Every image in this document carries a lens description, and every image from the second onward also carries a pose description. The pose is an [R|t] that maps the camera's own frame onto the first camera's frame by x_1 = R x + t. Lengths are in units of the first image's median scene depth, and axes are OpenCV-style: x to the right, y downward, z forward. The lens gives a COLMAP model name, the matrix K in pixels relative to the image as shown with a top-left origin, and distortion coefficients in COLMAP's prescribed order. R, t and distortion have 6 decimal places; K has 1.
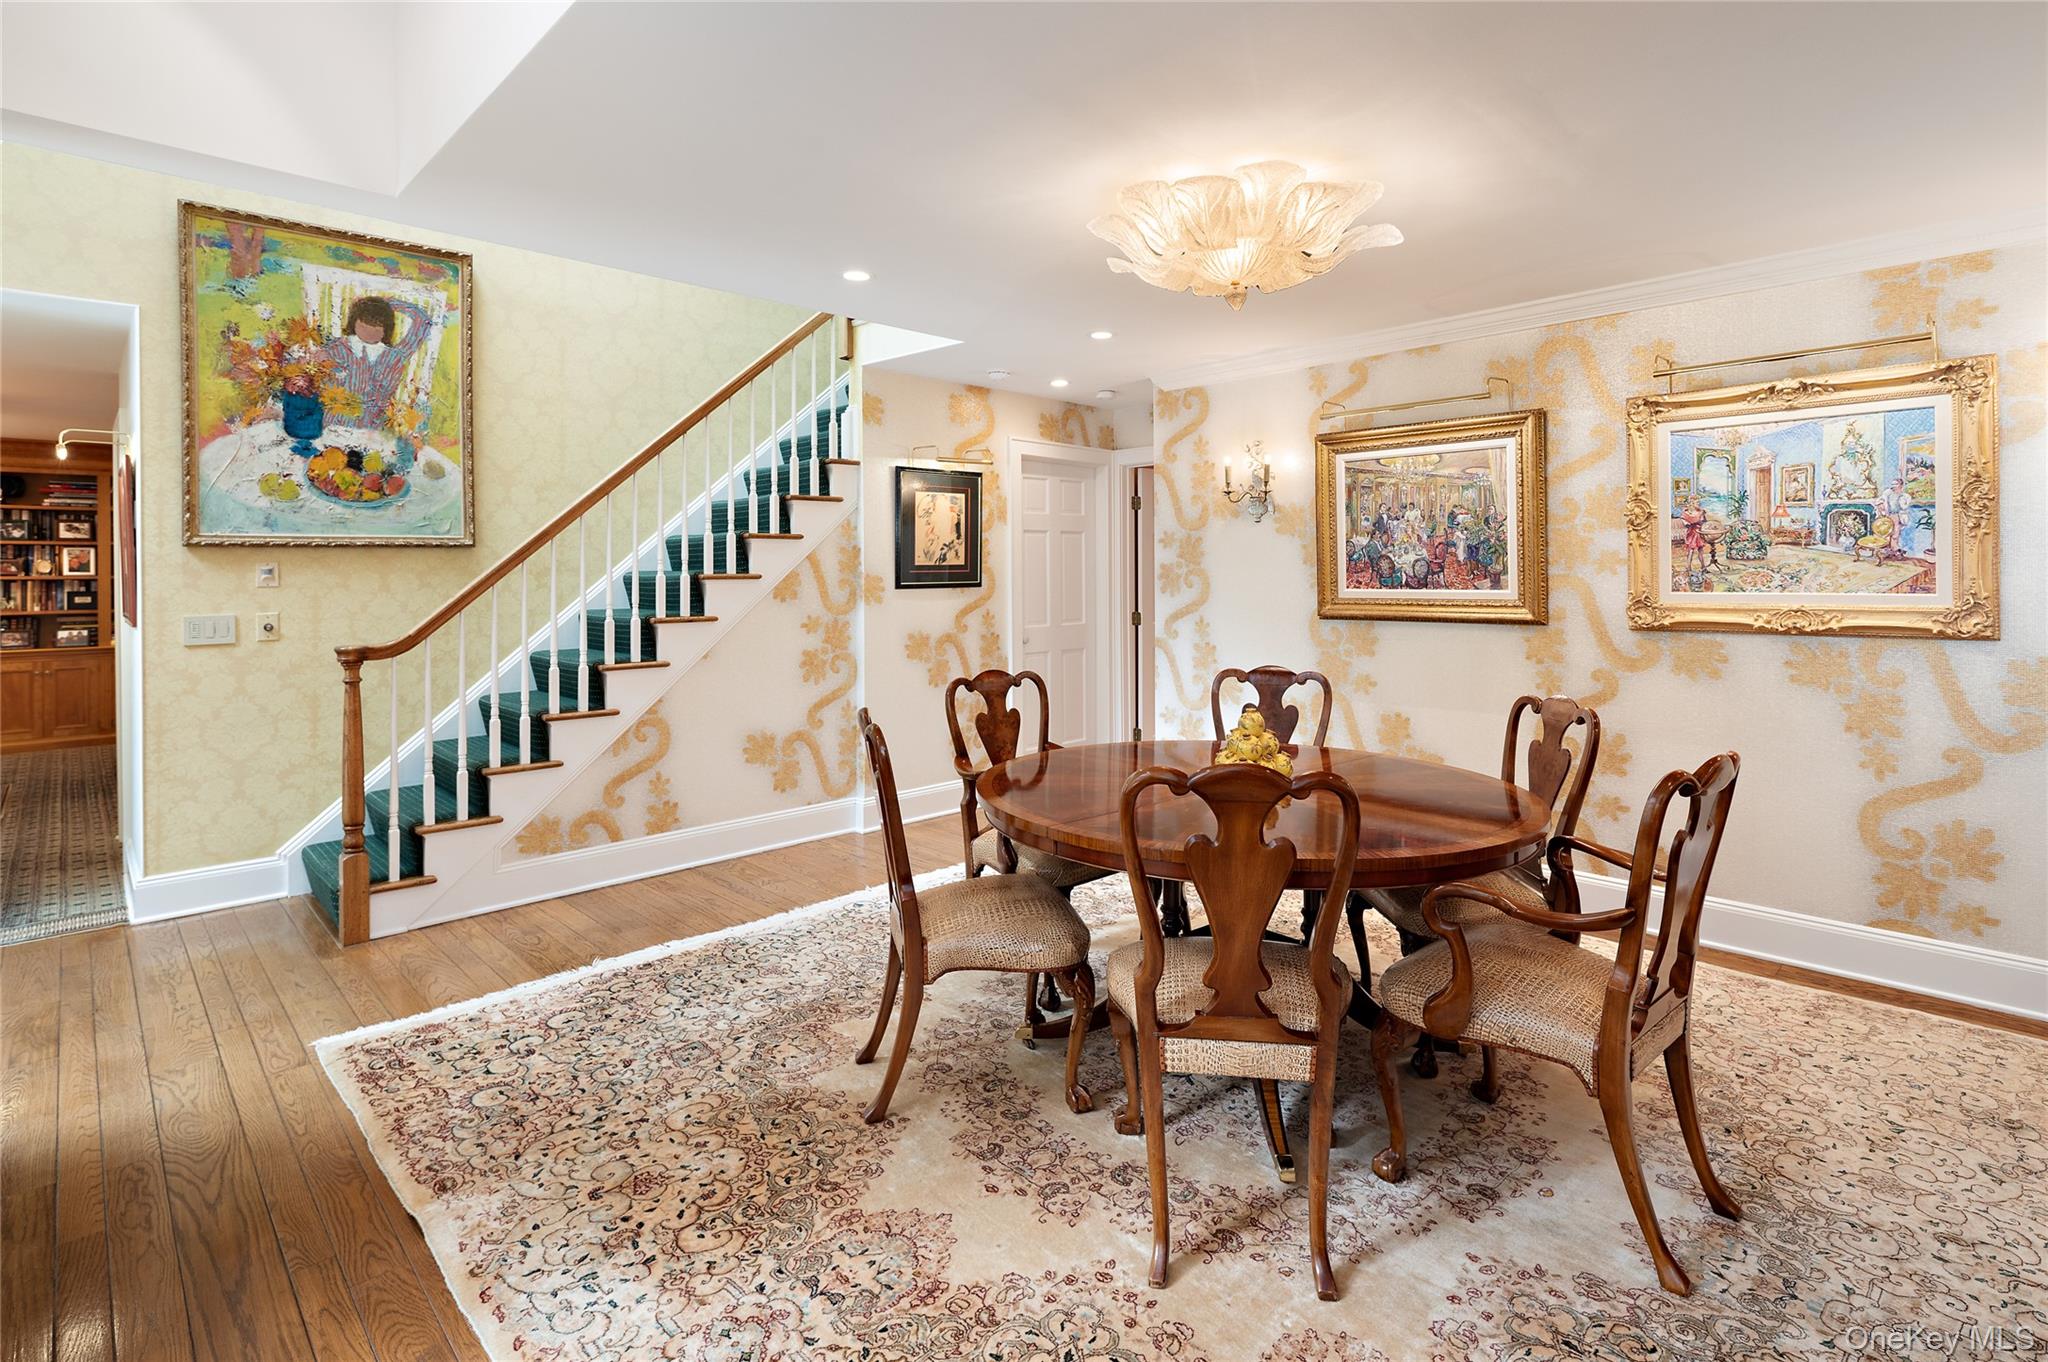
lens RADIAL K [[996.0, 0, 1057.9], [0, 996.0, 564.4], [0, 0, 1]] dist [0.006805, -0.005052]
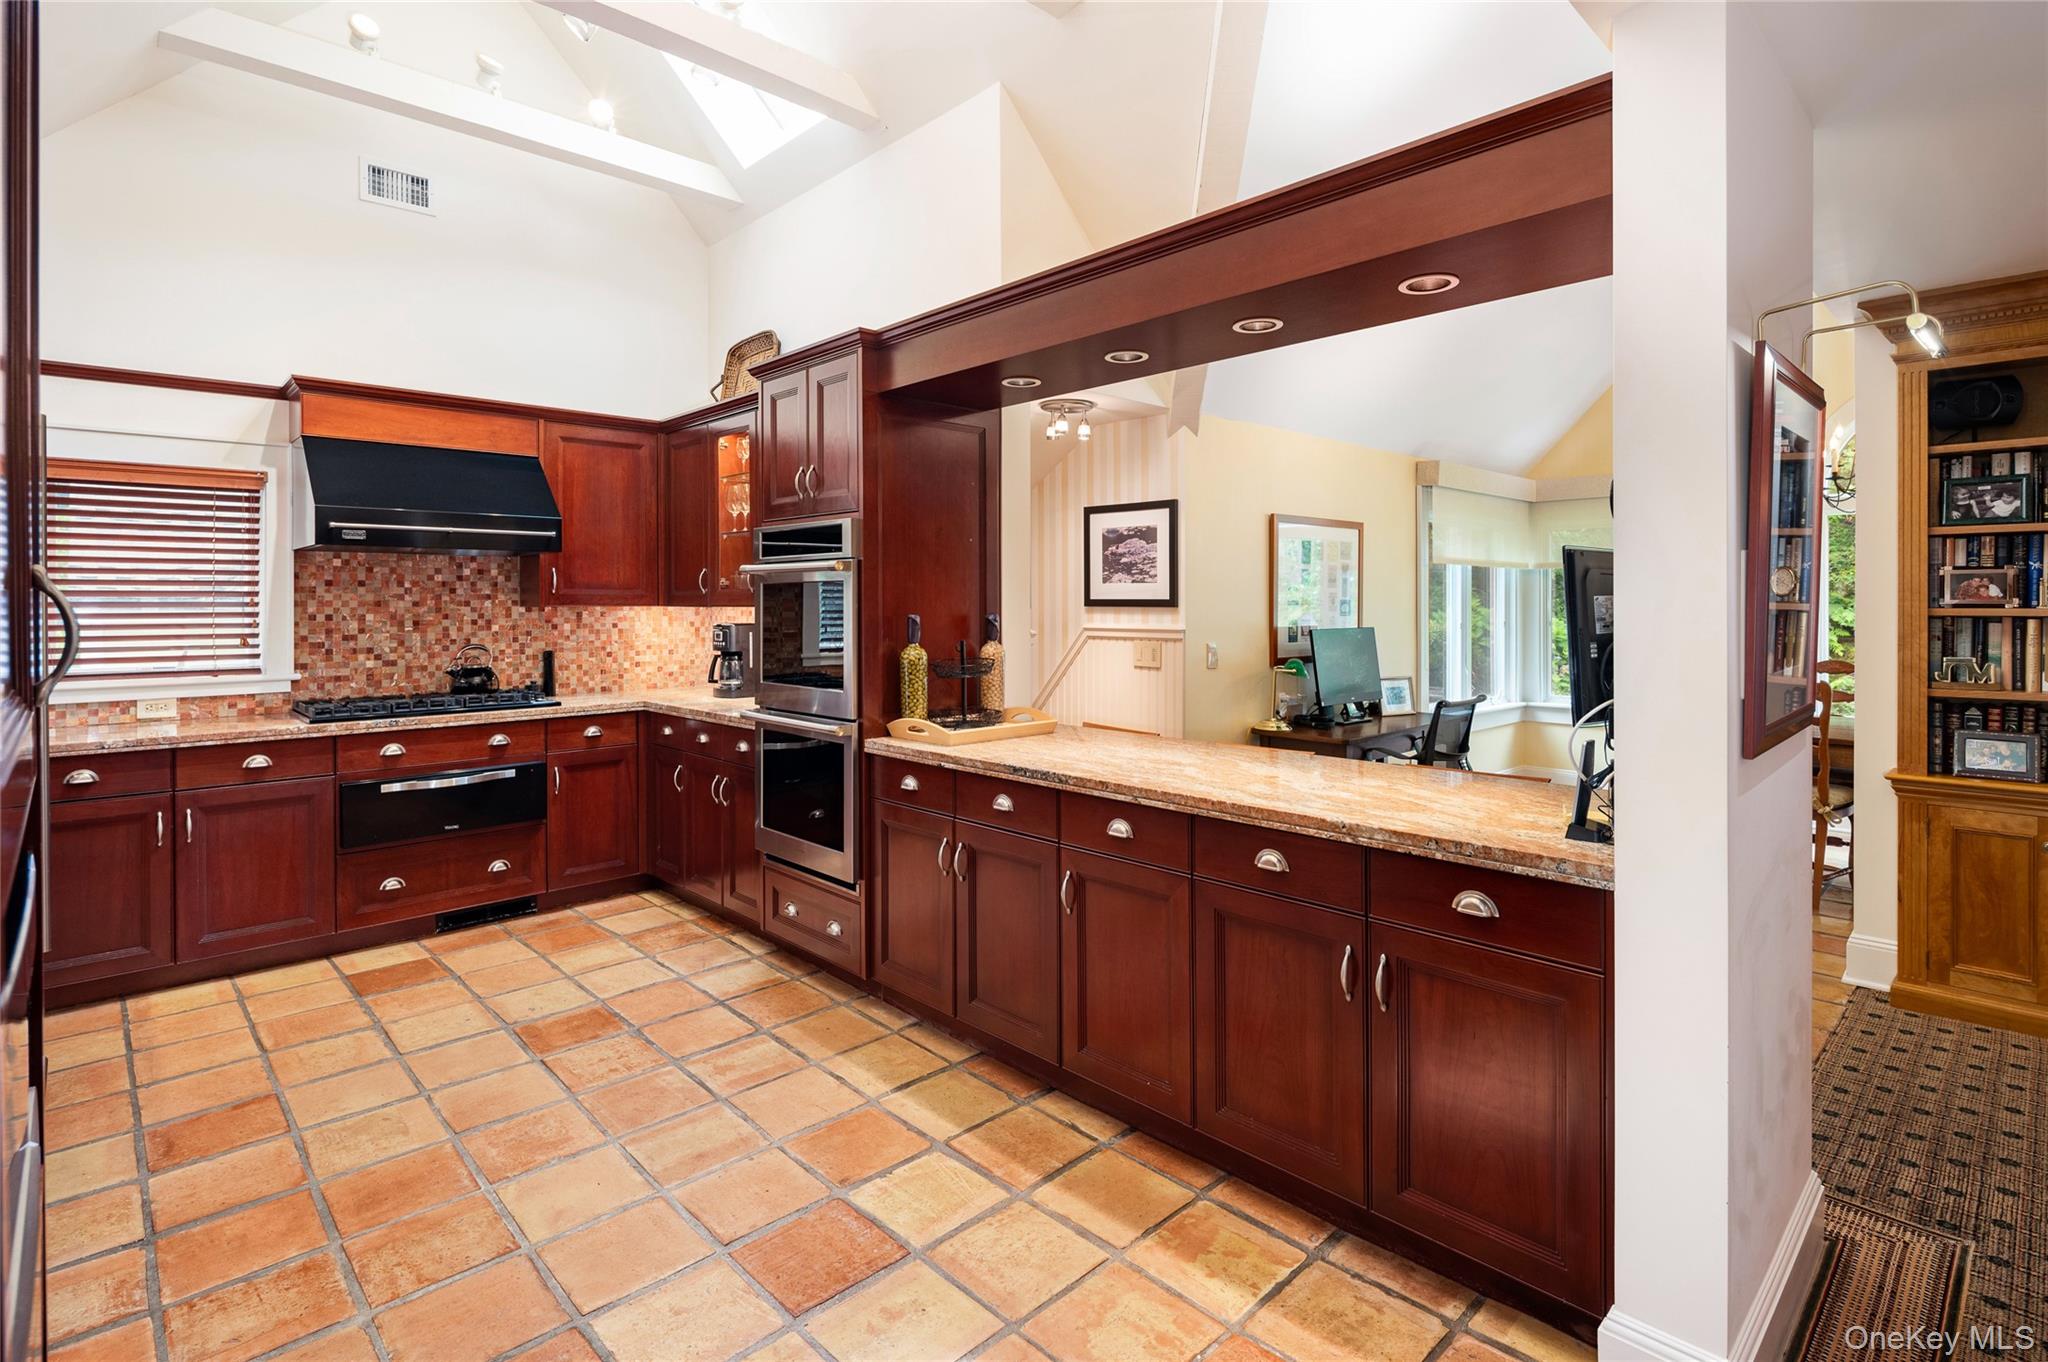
lens RADIAL K [[996.0, 0, 1030.1], [0, 996.0, 607.0], [0, 0, 1]] dist [0.006805, -0.005052]
pose [[-0.010982, 0.013473, -0.999849, -0.604200], [0.010115, 0.999860, 0.013362, 0.001463], [0.999889, -0.009967, -0.011117, 0.580881]]
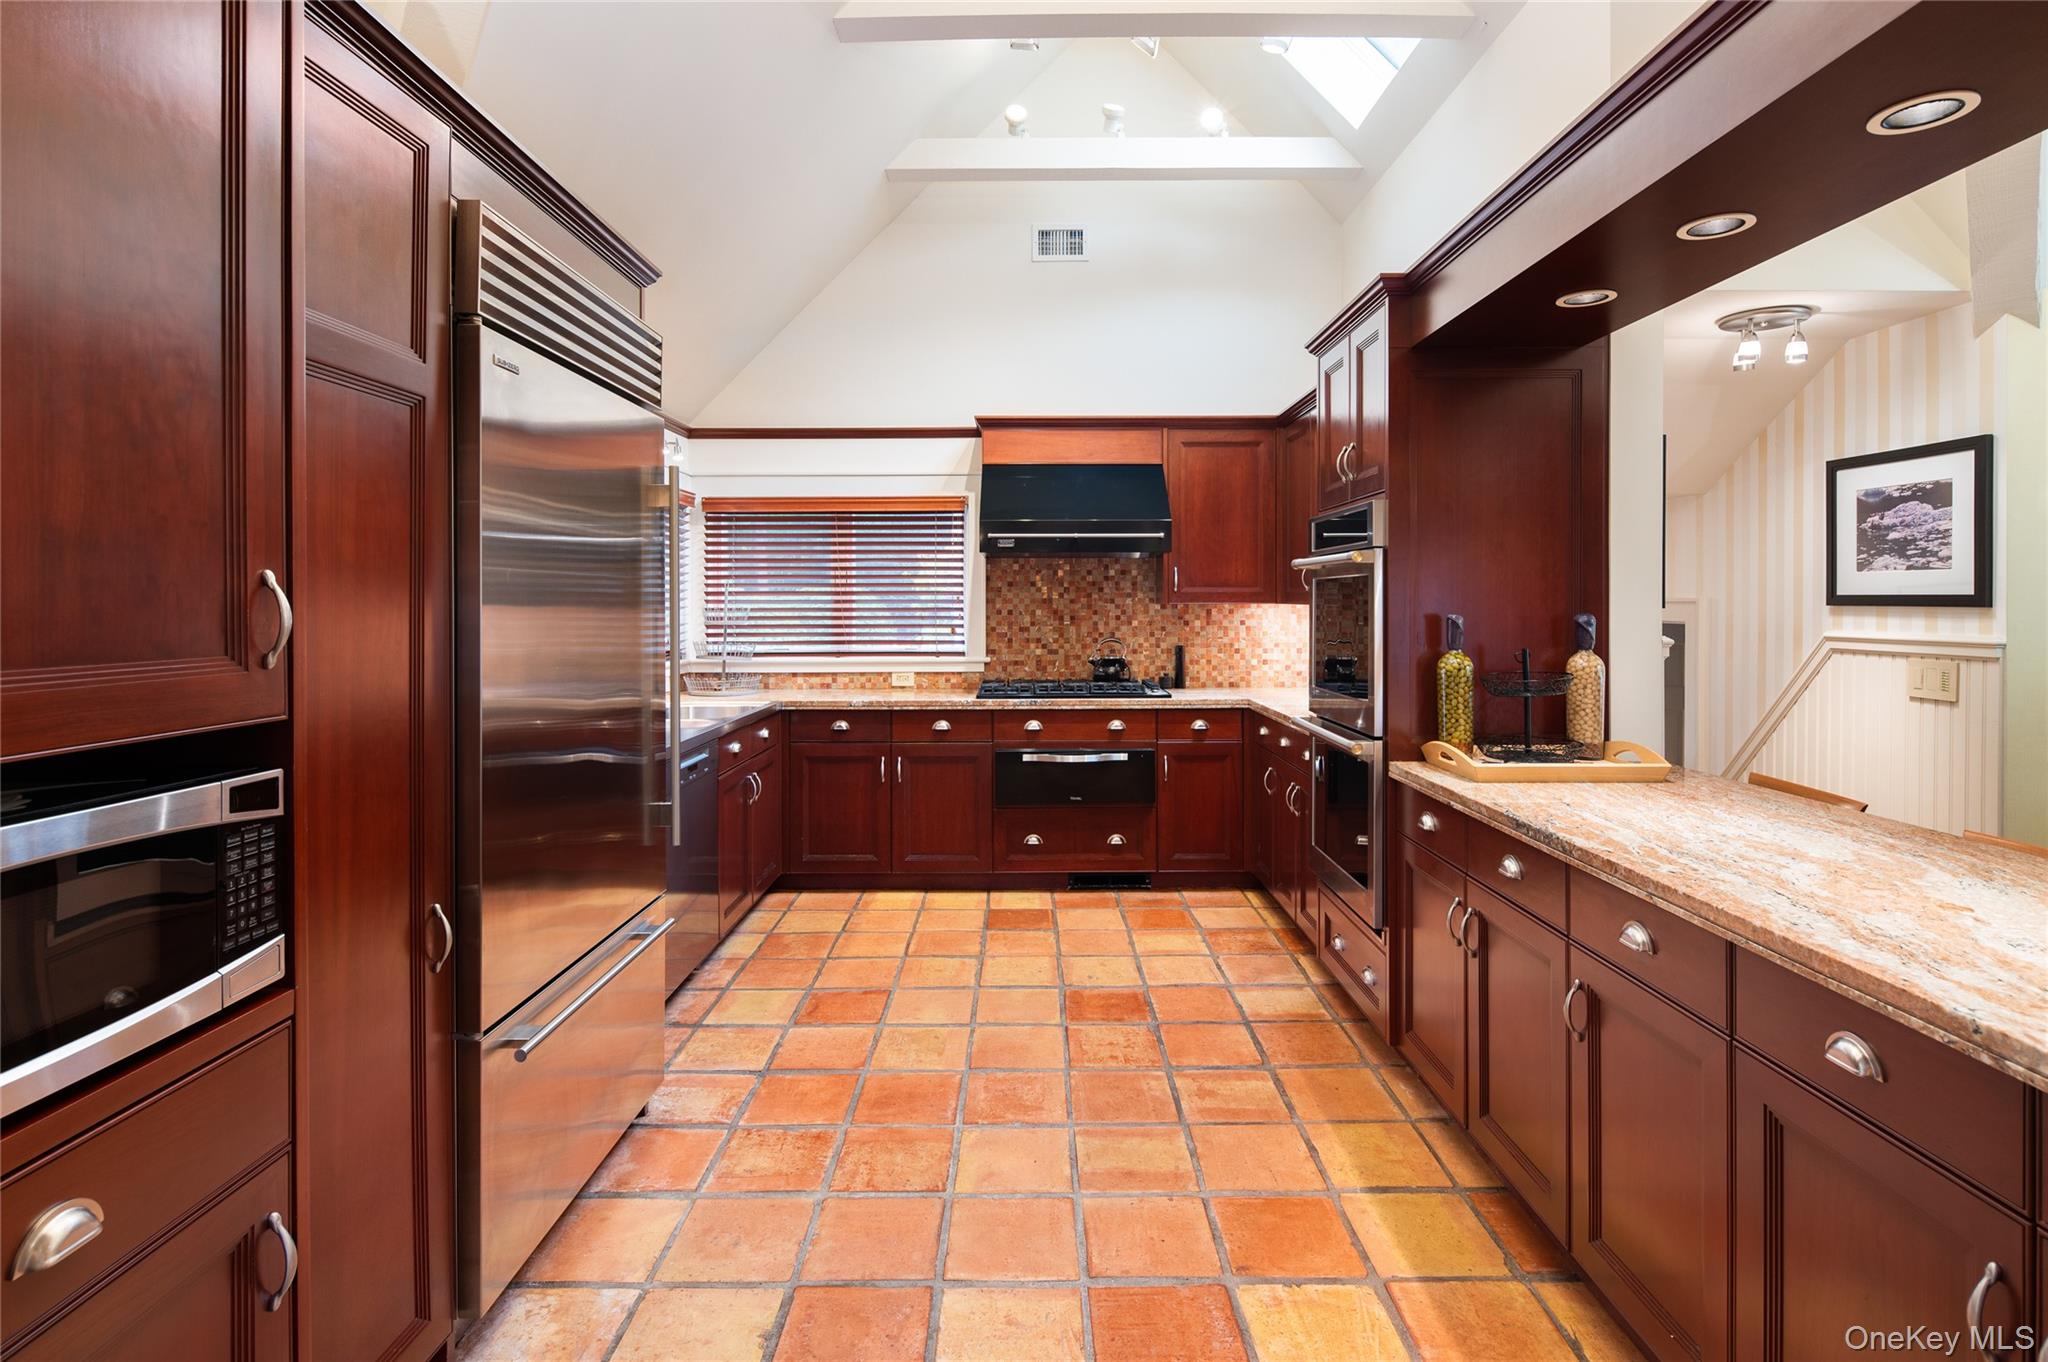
lens RADIAL K [[996.0, 0, 1031.0], [0, 996.0, 609.4], [0, 0, 1]] dist [0.006805, -0.005052]
pose [[-0.698112, 0.014539, -0.715841, -0.681894], [0.012772, 0.999888, 0.007852, 0.003715], [0.715875, -0.003661, -0.698219, 0.663867]]
